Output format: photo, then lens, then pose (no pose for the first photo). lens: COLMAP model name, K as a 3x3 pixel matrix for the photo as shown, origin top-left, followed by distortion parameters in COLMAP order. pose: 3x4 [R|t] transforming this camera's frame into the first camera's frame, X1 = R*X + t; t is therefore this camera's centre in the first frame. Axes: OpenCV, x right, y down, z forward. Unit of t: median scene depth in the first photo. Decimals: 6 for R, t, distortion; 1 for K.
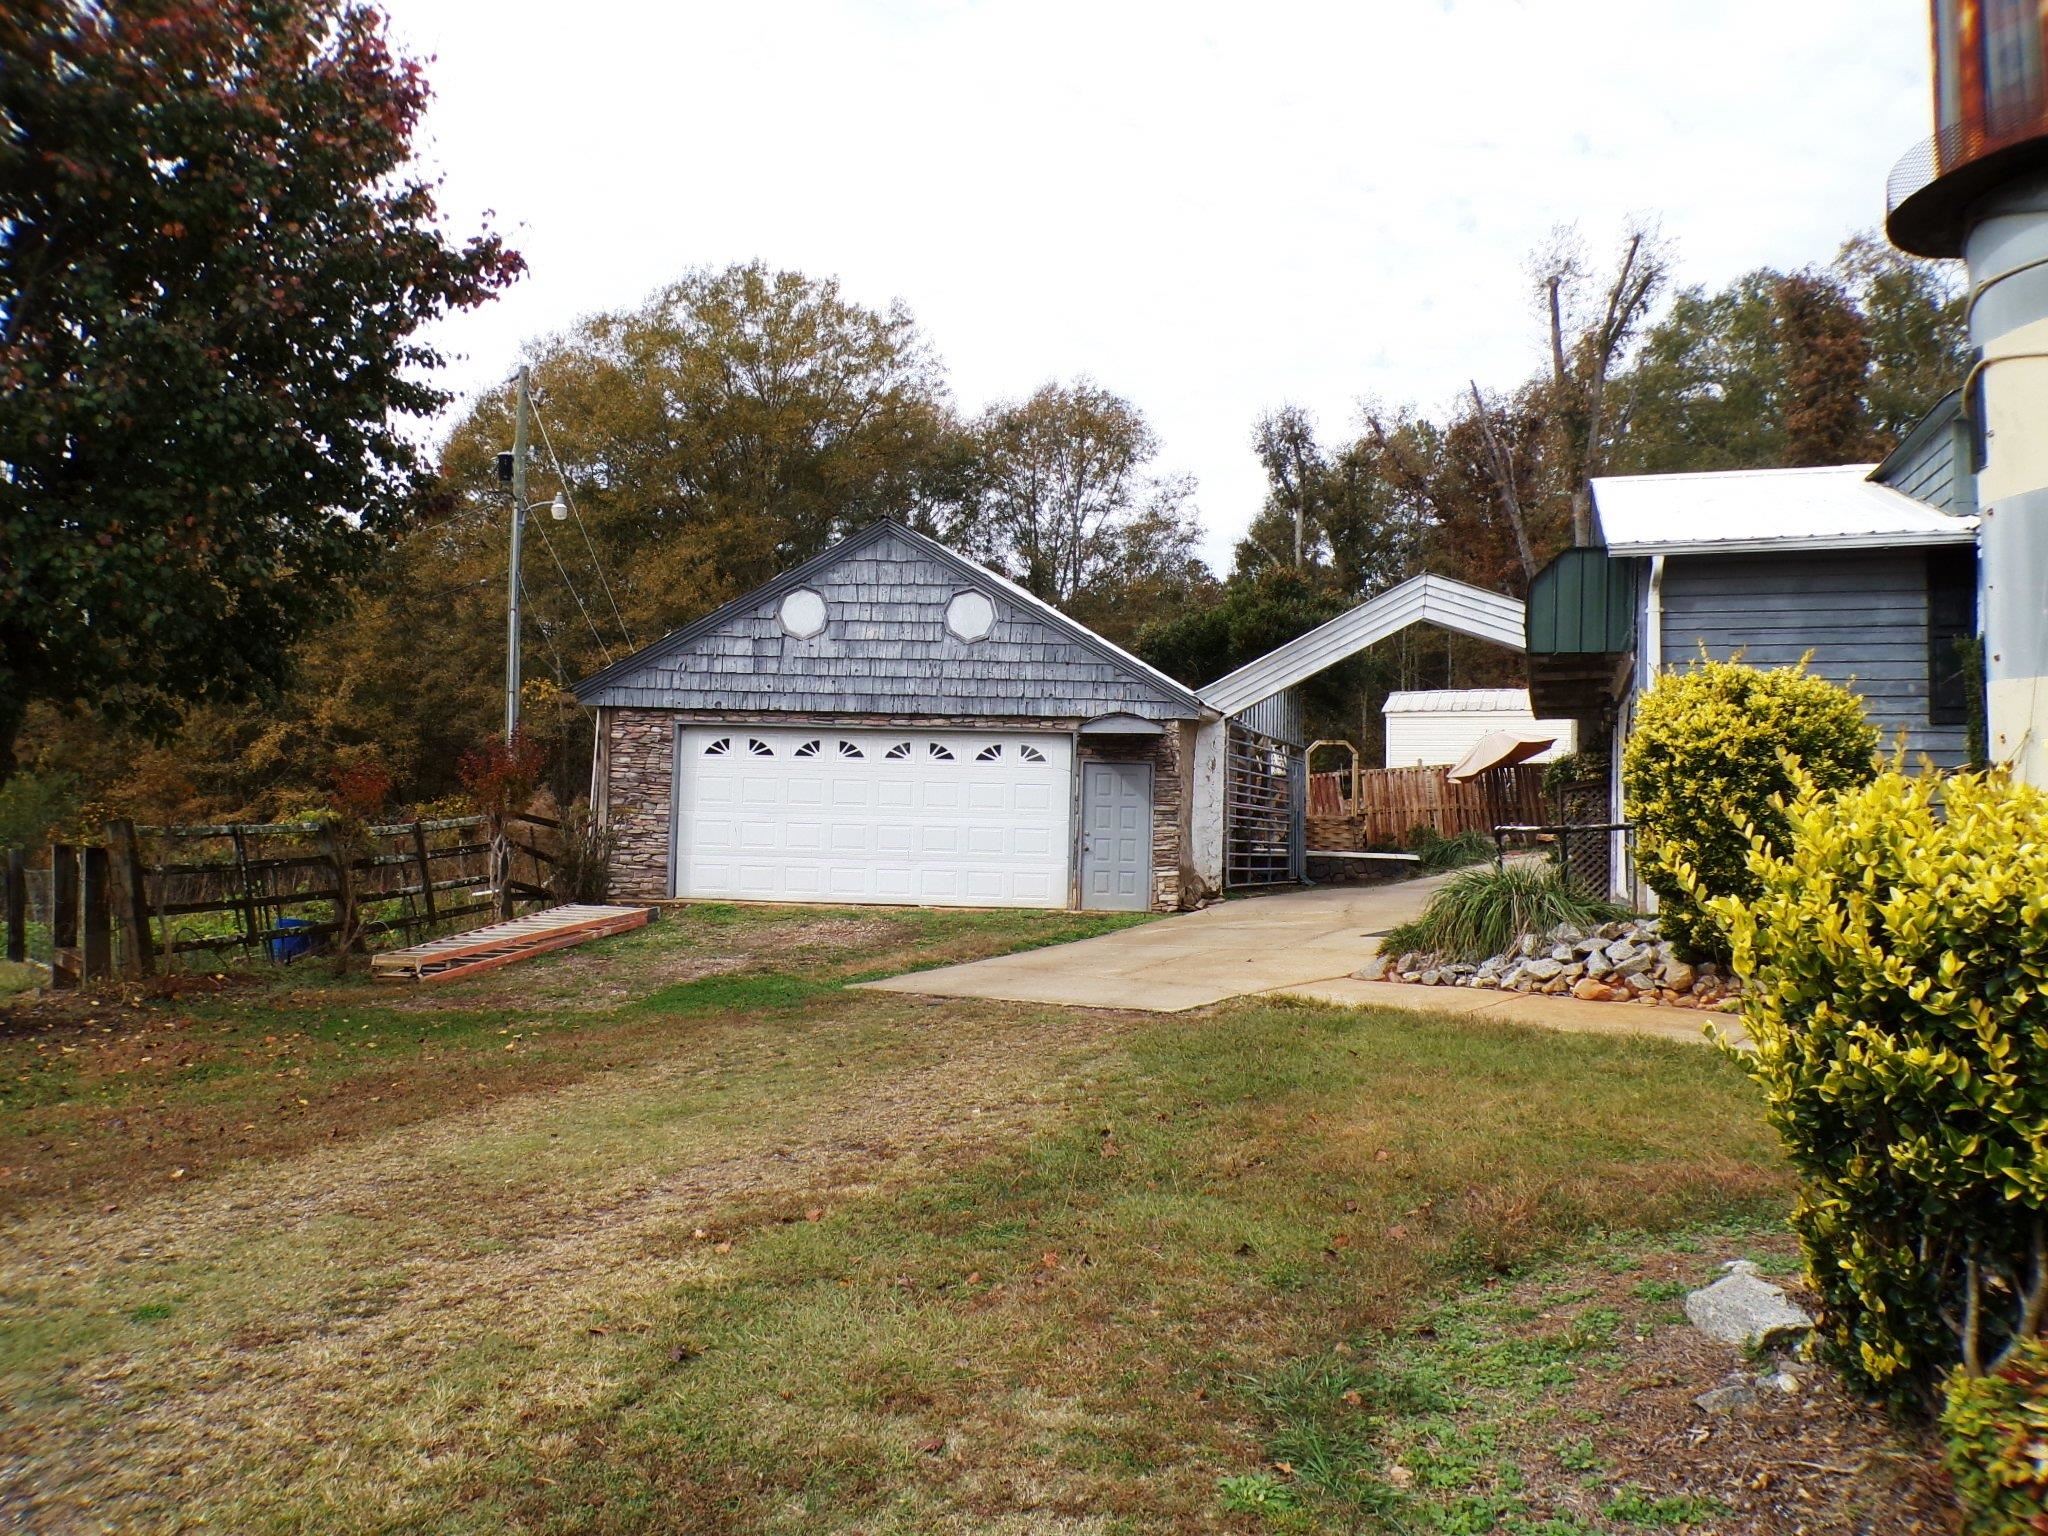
lens RADIAL K [[1406.9, 0, 1028.1], [0, 1406.9, 761.8], [0, 0, 1]] dist [-0.012057, 0.002220]
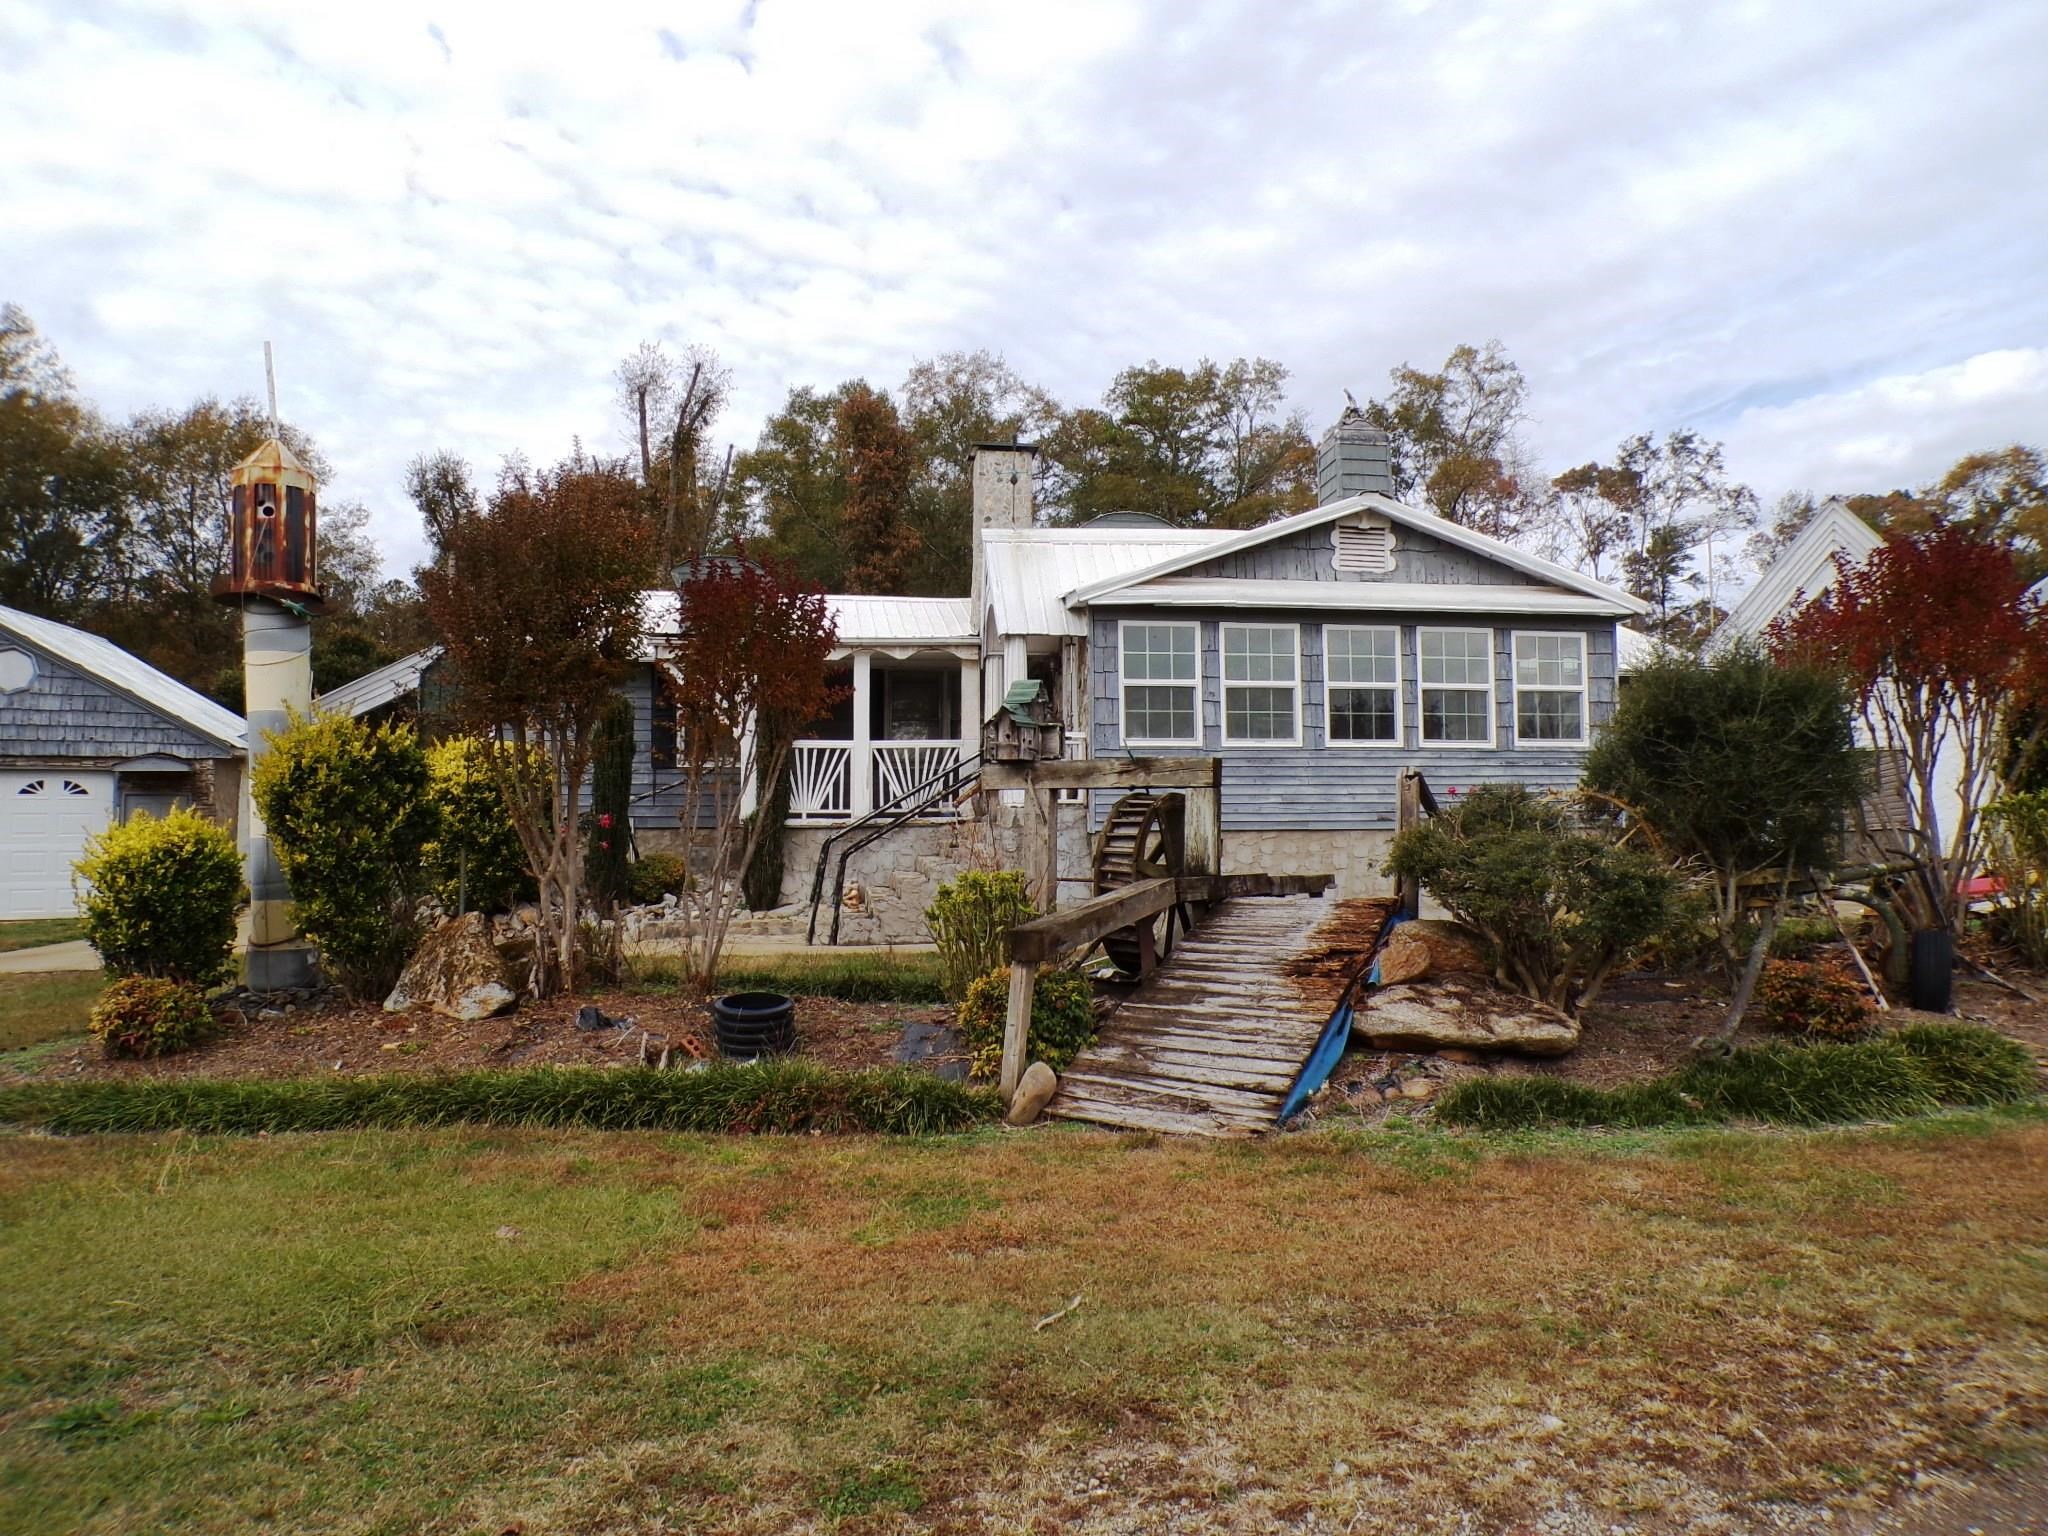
lens RADIAL K [[1406.9, 0, 1020.4], [0, 1406.9, 758.4], [0, 0, 1]] dist [-0.012057, 0.002220]
pose [[0.879158, -0.006096, 0.476491, 0.068818], [0.011118, 0.999908, -0.007722, -0.006150], [-0.476400, 0.012086, 0.879146, -0.201151]]
